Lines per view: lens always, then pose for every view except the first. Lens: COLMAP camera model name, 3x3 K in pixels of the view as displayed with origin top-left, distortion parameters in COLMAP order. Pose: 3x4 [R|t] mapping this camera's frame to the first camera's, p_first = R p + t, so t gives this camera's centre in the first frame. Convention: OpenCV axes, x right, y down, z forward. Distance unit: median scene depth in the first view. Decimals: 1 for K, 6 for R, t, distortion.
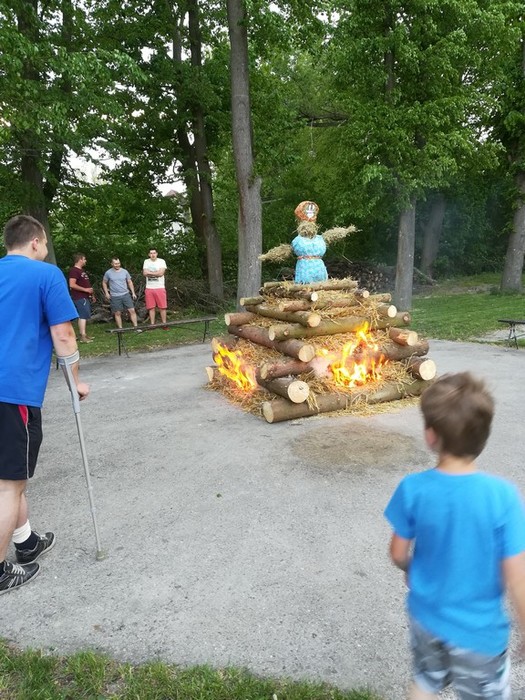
lens RADIAL K [[572.5, 0, 262.5], [0, 572.5, 350.0], [0, 0, 1]] dist [0.012872, -0.001295]
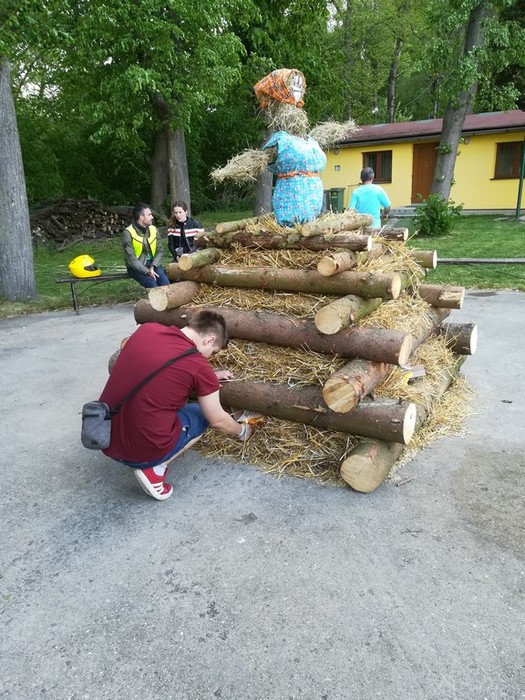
lens RADIAL K [[540.9, 0, 262.5], [0, 540.9, 350.0], [0, 0, 1]] dist [-0.000232, -0.002280]
pose [[0.811740, -0.168583, 0.559158, -0.142659], [0.107252, 0.984179, 0.141025, -0.037094], [-0.574086, -0.054505, 0.816979, 0.302659]]
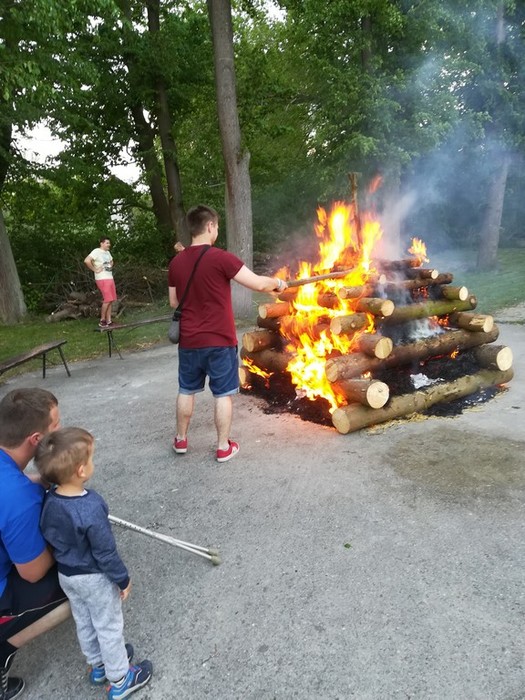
lens RADIAL K [[572.5, 0, 262.5], [0, 572.5, 350.0], [0, 0, 1]] dist [0.012872, -0.001295]
pose [[0.993872, -0.051629, 0.097742, -0.076400], [0.049247, 0.998432, 0.026632, -0.009625], [-0.098964, -0.021656, 0.994855, 0.079021]]
